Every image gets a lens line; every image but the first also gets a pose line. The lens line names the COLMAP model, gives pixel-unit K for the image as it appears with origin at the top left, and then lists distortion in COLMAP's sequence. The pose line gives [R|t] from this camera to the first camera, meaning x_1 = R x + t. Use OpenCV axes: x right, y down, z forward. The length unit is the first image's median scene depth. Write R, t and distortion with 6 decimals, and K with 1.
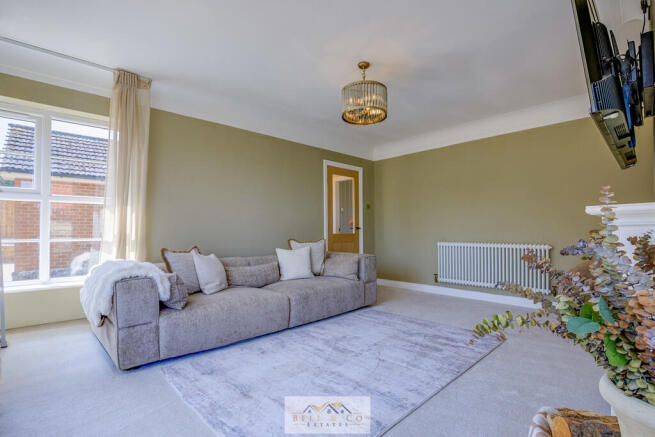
lens RADIAL K [[313.8, 0, 340.2], [0, 313.8, 223.8], [0, 0, 1]] dist [-0.040208, 0.000370]
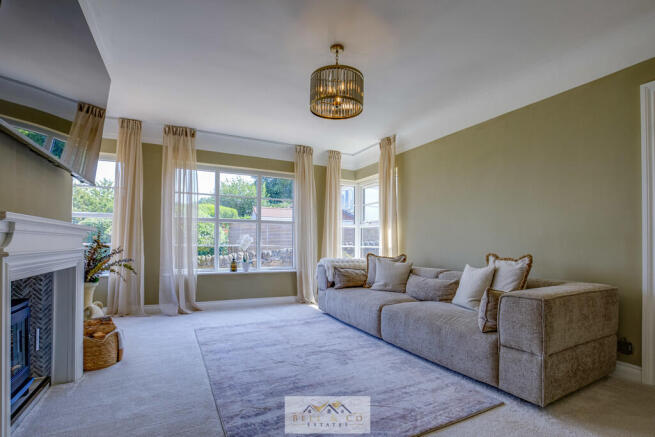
lens RADIAL K [[313.8, 0, 331.7], [0, 313.8, 238.9], [0, 0, 1]] dist [-0.040208, 0.000370]
pose [[-0.306310, -0.006068, -0.951913, 1.013962], [0.013048, 0.999859, -0.010572, 0.024077], [0.951842, -0.015658, -0.306187, 1.392510]]
